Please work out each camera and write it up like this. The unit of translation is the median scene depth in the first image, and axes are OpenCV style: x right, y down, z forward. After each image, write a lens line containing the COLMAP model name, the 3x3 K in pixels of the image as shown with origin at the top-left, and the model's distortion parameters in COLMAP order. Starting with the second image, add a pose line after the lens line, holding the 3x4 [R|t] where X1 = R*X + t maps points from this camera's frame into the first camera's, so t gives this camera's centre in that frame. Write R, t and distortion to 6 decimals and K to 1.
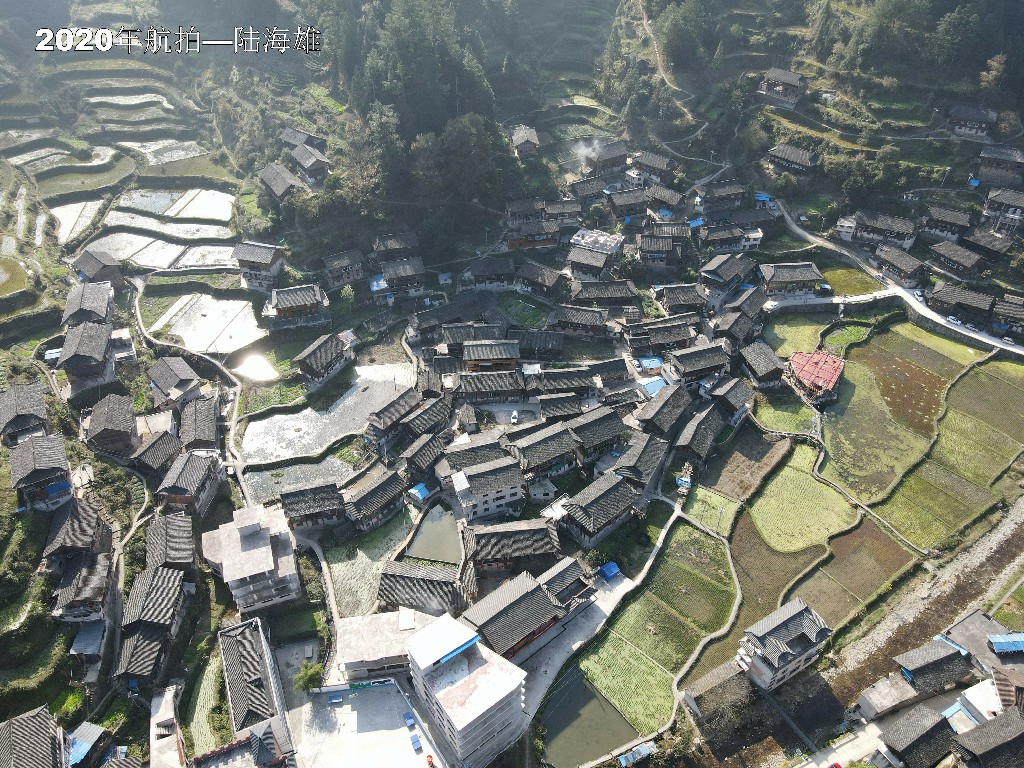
lens RADIAL K [[752.6, 0, 510.0], [0, 752.6, 383.0], [0, 0, 1]] dist [-0.001223, 0.025244]
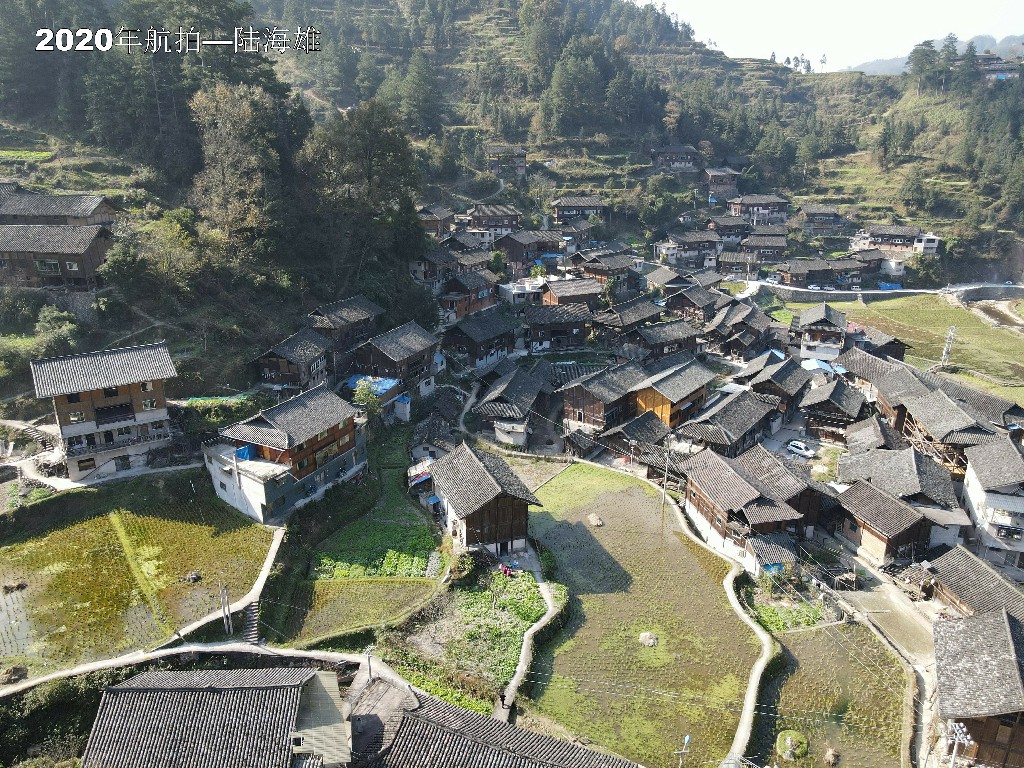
lens RADIAL K [[748.4, 0, 508.6], [0, 748.4, 382.9], [0, 0, 1]] dist [0.003841, 0.024195]
pose [[0.649463, -0.238585, 0.721994, -0.577180], [0.488509, 0.858551, -0.155723, -0.019902], [-0.582715, 0.453836, 0.674148, 0.780325]]
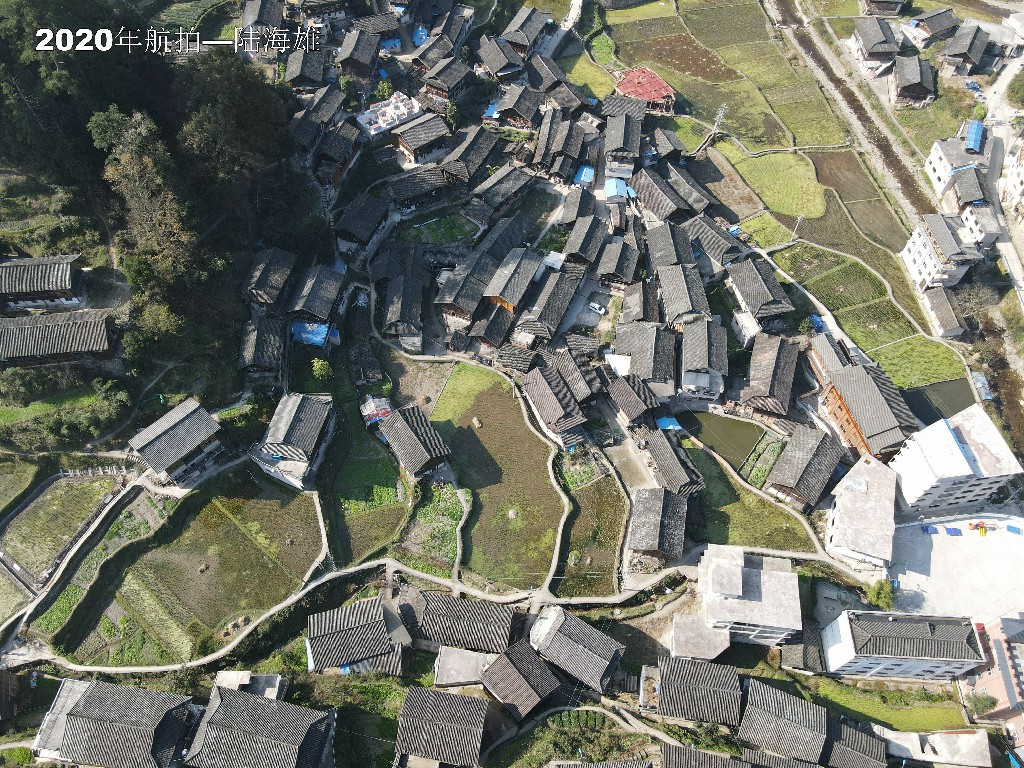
lens RADIAL K [[740.5, 0, 509.2], [0, 740.5, 388.0], [0, 0, 1]] dist [-0.000872, 0.023964]
pose [[0.455898, -0.744364, 0.487932, -0.577959], [0.583921, 0.663890, 0.467211, -0.388778], [-0.671709, 0.071913, 0.737317, 0.467062]]
